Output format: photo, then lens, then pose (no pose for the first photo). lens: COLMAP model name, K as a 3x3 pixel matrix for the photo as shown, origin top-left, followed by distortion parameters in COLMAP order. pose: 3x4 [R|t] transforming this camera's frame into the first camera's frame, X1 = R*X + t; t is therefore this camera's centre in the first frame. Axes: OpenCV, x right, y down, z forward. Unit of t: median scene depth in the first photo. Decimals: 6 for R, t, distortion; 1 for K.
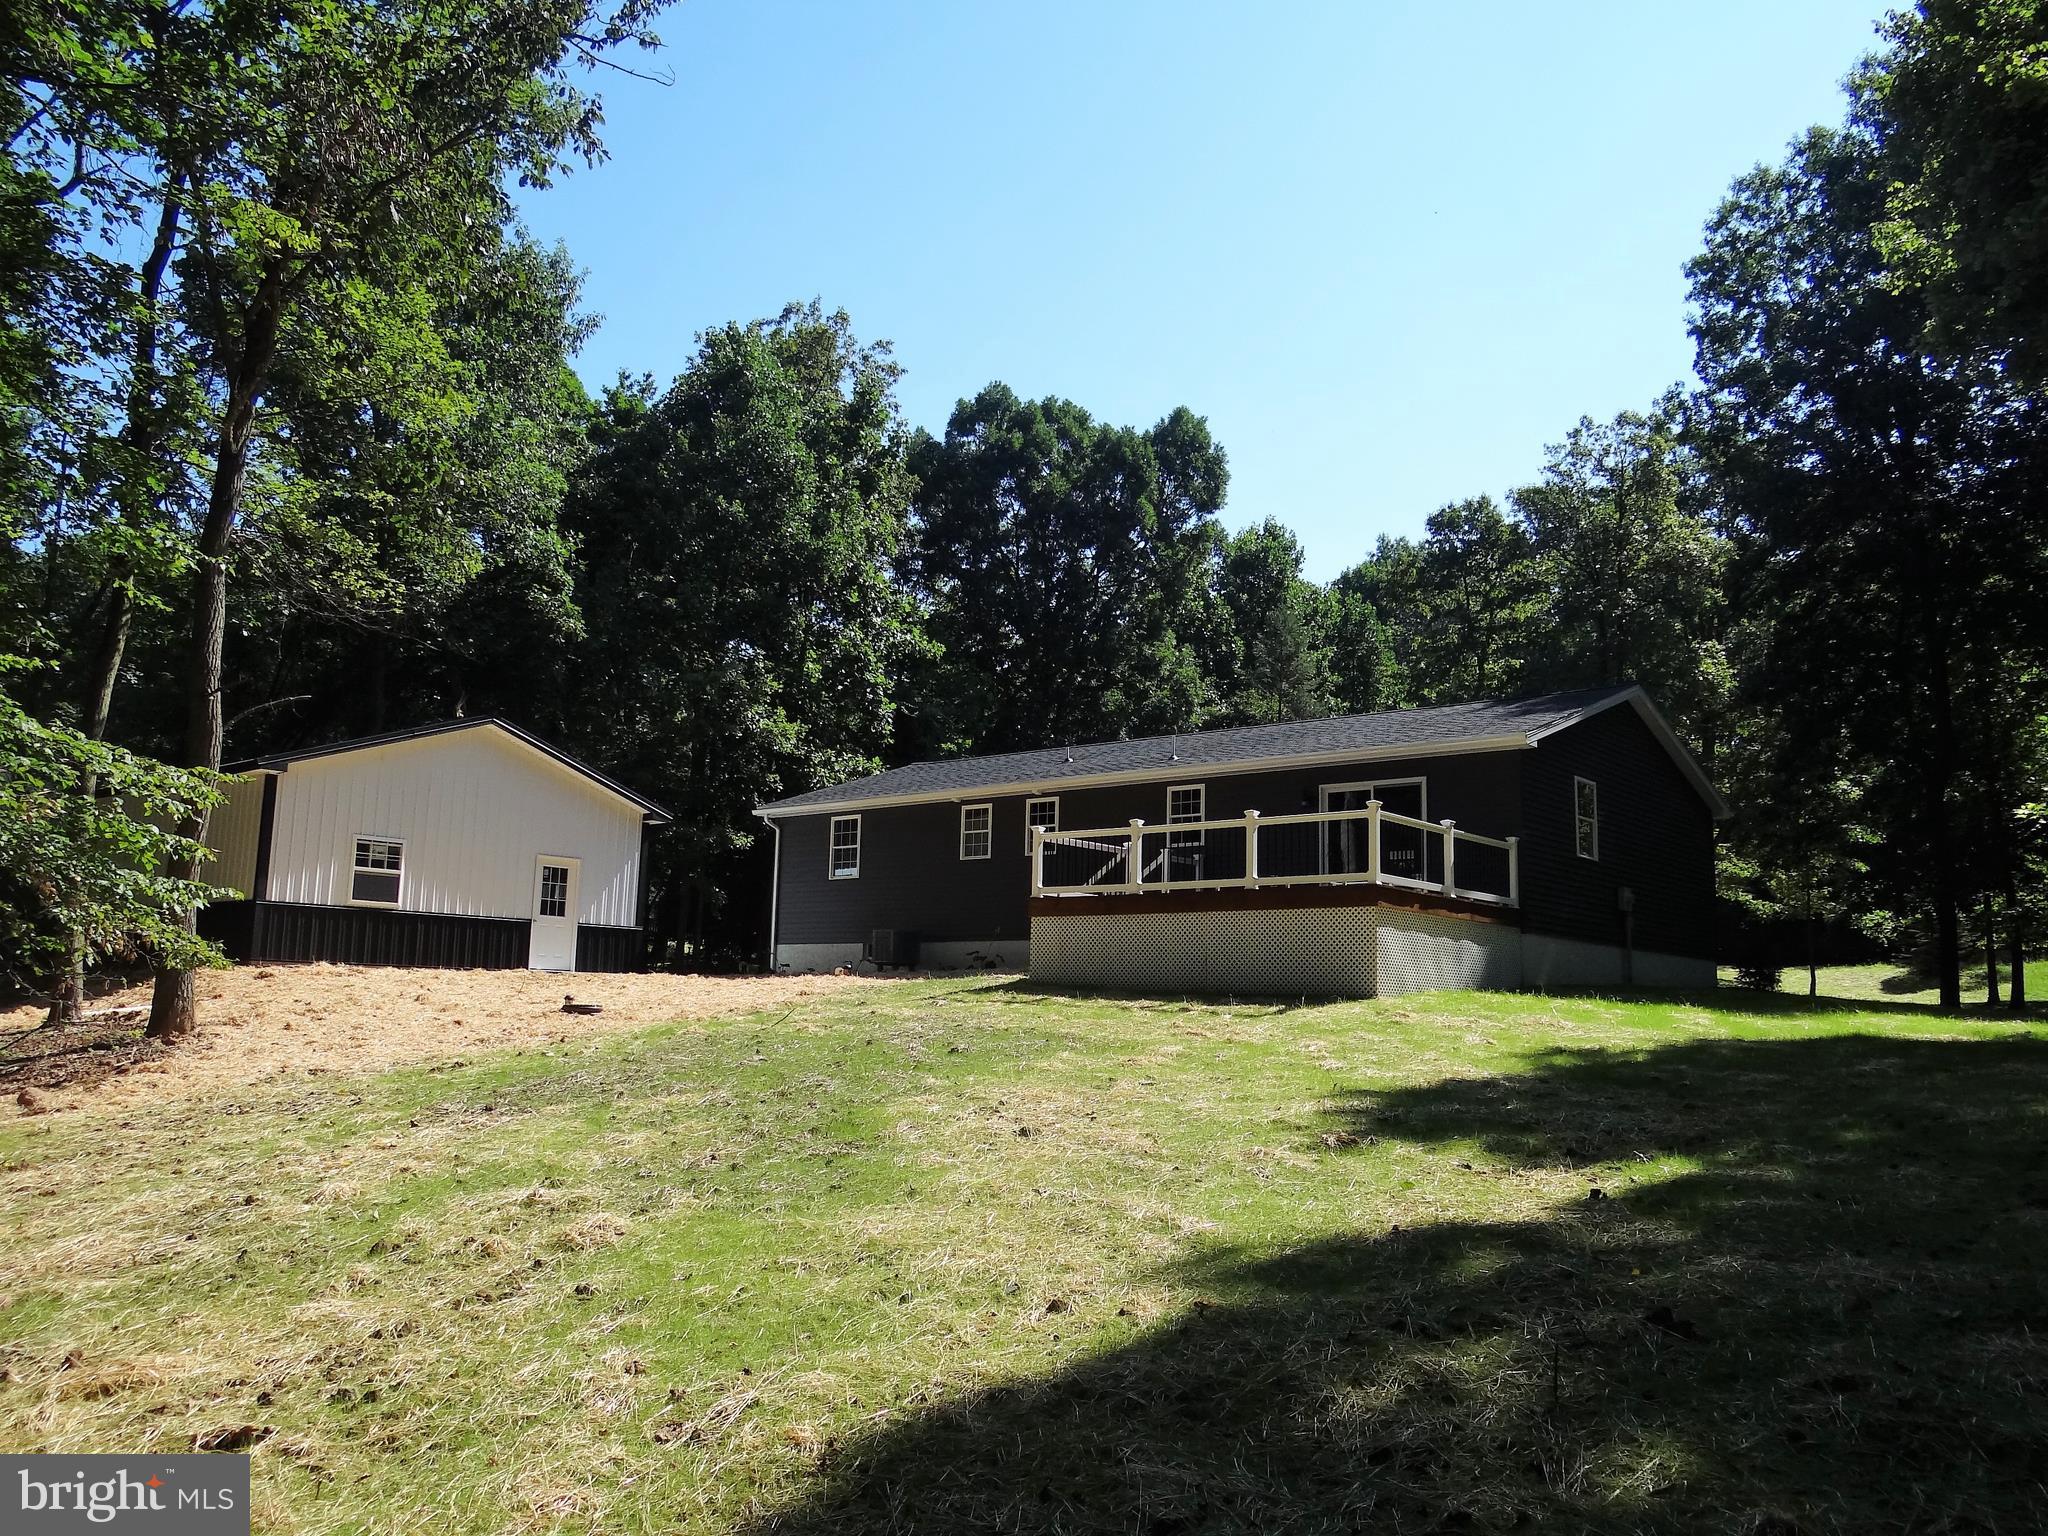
lens RADIAL K [[1587.3, 0, 1030.2], [0, 1587.3, 771.0], [0, 0, 1]] dist [-0.008598, 0.007591]
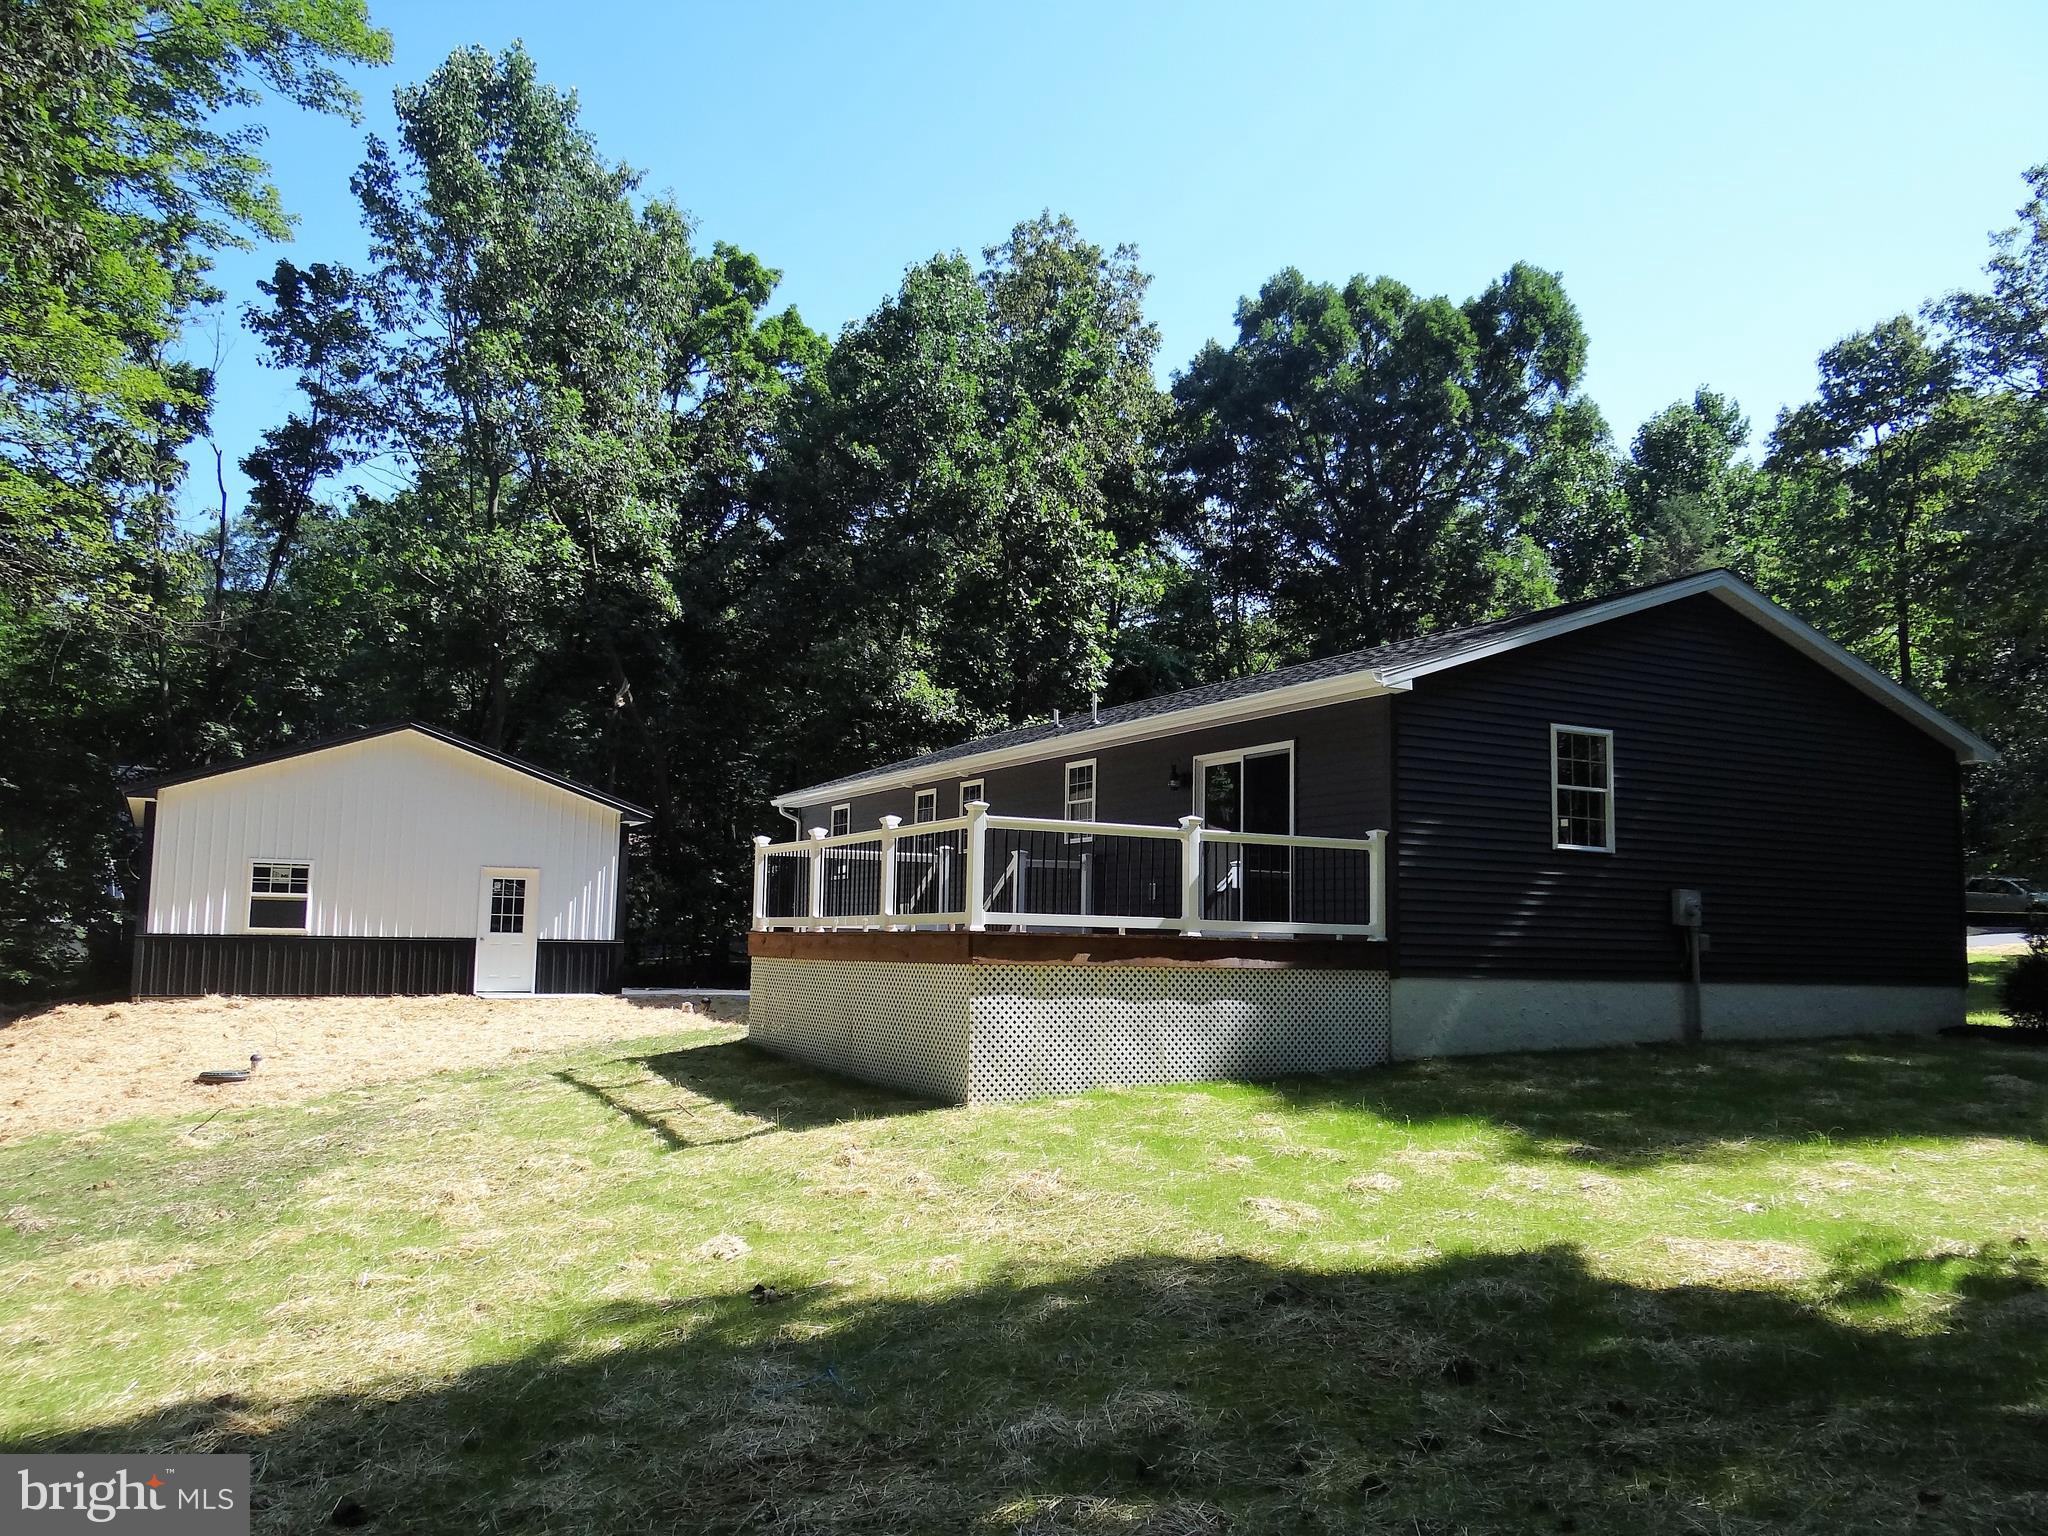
lens RADIAL K [[1587.3, 0, 1030.2], [0, 1587.3, 771.0], [0, 0, 1]] dist [-0.008598, 0.007591]
pose [[0.929422, -0.048452, -0.365824, 0.313596], [0.062545, 0.997683, 0.026764, -0.007019], [0.363680, -0.047756, 0.930299, 0.261429]]
